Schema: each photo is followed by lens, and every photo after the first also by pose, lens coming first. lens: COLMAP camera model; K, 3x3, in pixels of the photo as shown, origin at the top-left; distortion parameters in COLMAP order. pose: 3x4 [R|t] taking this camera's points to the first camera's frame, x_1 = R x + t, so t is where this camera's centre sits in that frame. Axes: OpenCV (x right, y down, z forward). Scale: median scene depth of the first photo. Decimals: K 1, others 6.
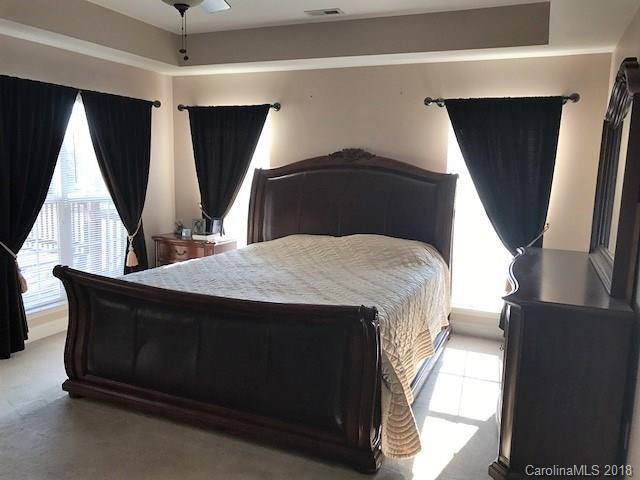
lens RADIAL K [[528.7, 0, 320.0], [0, 528.7, 240.0], [0, 0, 1]] dist [0.065449, -0.113997]
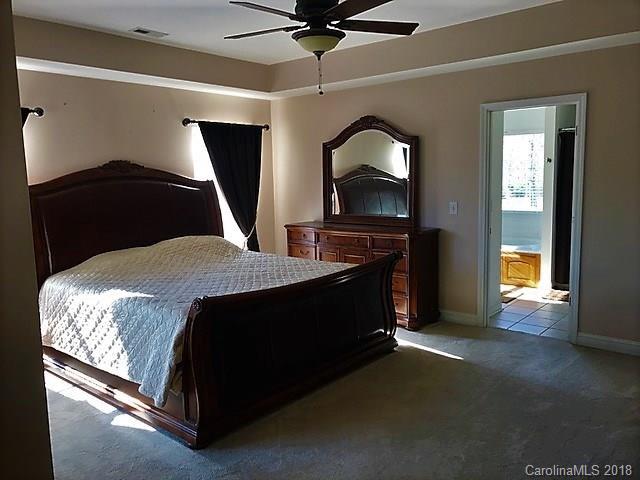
lens RADIAL K [[528.7, 0, 320.0], [0, 528.7, 240.0], [0, 0, 1]] dist [0.065449, -0.113997]
pose [[0.281341, -0.145783, 0.948470, -0.856305], [0.167719, 0.980649, 0.100980, -0.064147], [-0.944837, 0.130667, 0.300347, 0.367314]]
